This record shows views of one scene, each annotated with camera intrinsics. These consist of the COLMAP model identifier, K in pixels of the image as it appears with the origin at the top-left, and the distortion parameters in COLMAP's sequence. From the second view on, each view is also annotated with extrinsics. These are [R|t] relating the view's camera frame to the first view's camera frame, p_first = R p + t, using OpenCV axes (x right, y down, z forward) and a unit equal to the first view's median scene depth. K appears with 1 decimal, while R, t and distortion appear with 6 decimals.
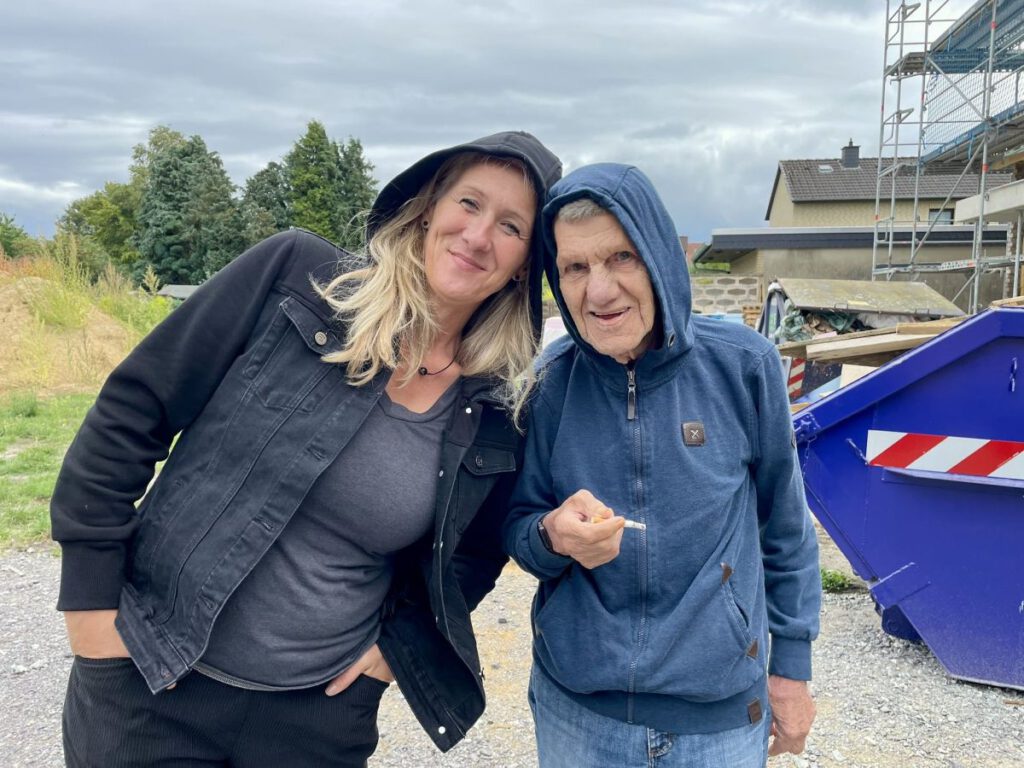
lens RADIAL K [[775.9, 0, 498.7], [0, 775.9, 387.6], [0, 0, 1]] dist [0.059909, -0.078706]
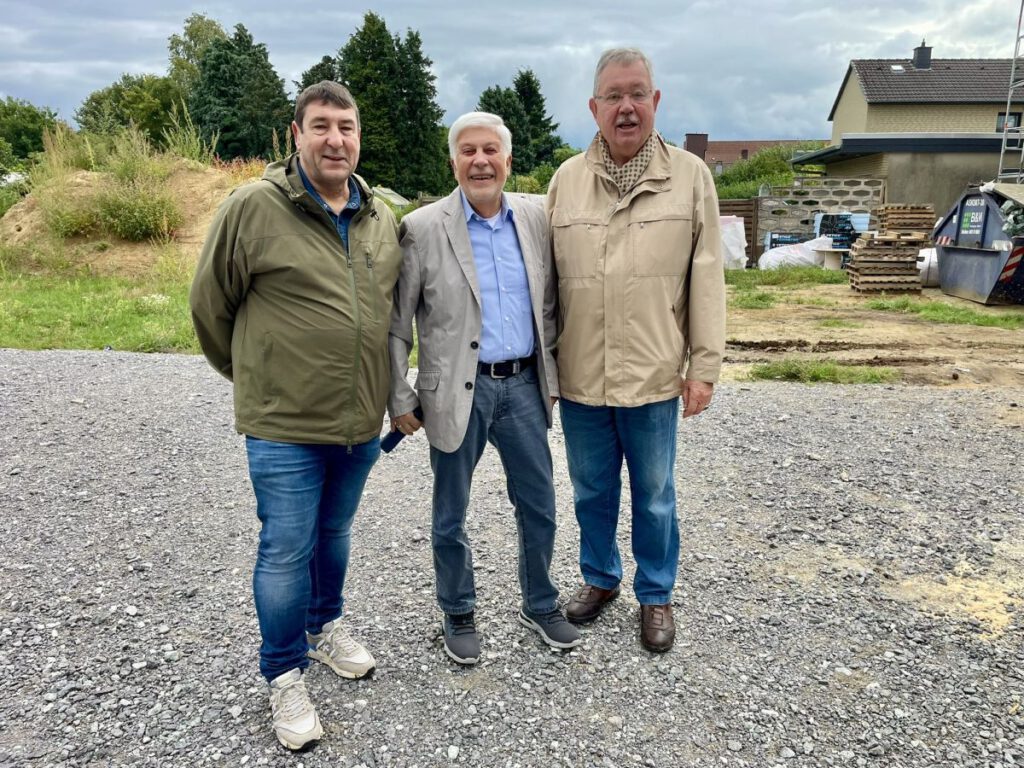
lens RADIAL K [[775.9, 0, 497.8], [0, 775.9, 399.2], [0, 0, 1]] dist [0.059909, -0.078706]
pose [[0.999929, 0.003124, 0.011495, -0.124858], [-0.004665, 0.990622, 0.136548, 0.008508], [-0.010961, -0.136592, 0.990567, -0.066737]]
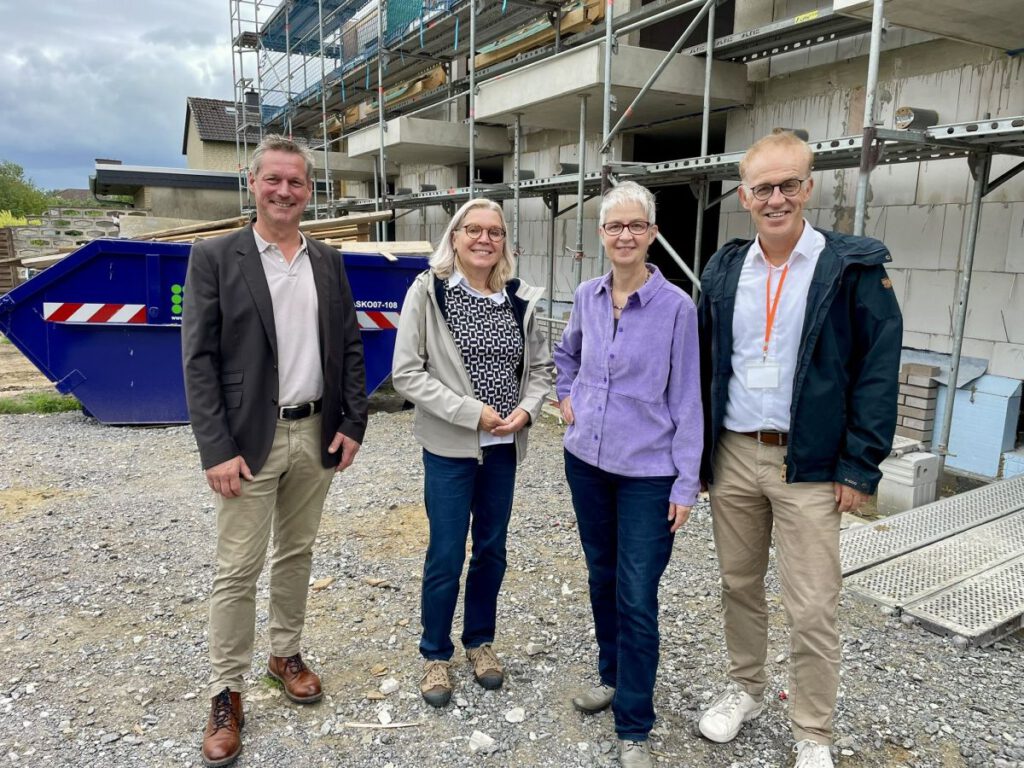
lens RADIAL K [[775.9, 0, 513.1], [0, 775.9, 393.8], [0, 0, 1]] dist [0.059909, -0.078706]
pose [[0.781096, -0.107140, 0.615151, 0.016360], [0.051235, 0.992844, 0.107866, 0.012335], [-0.622306, -0.052736, 0.780996, -0.117068]]
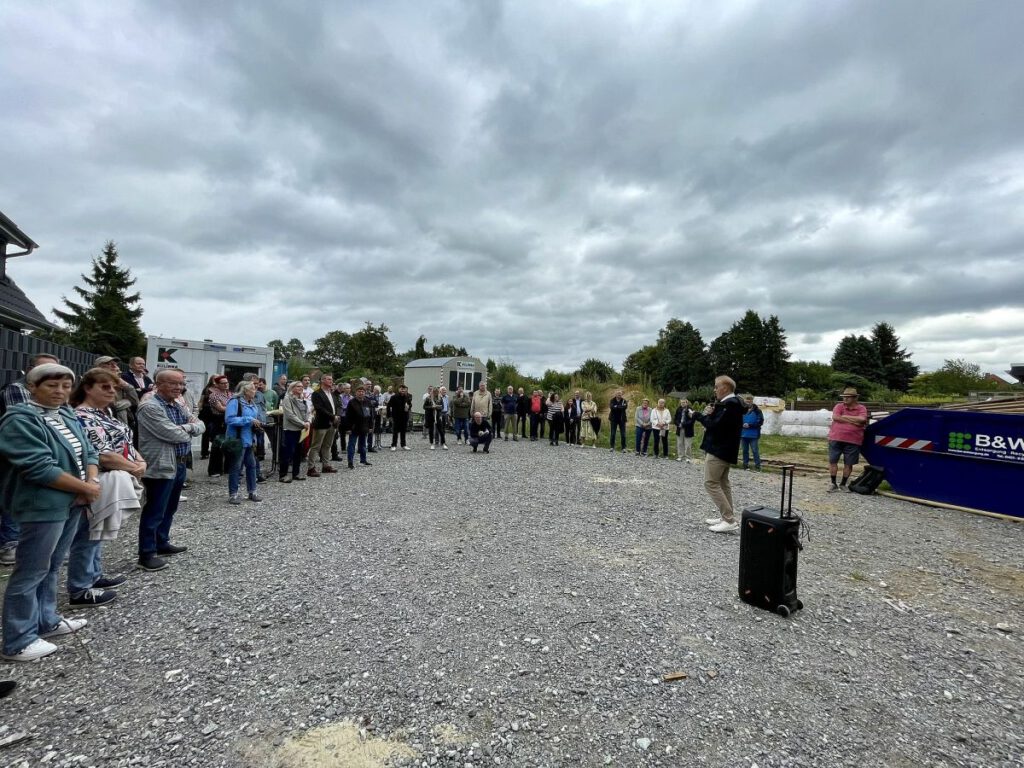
lens RADIAL K [[411.6, 0, 511.6], [0, 411.6, 385.9], [0, 0, 1]] dist [-0.007805, -0.000003]
pose [[0.729249, -0.001178, -0.684248, 0.053477], [-0.095641, 0.990006, -0.103635, 0.020101], [0.677531, 0.141018, 0.721848, -0.191921]]
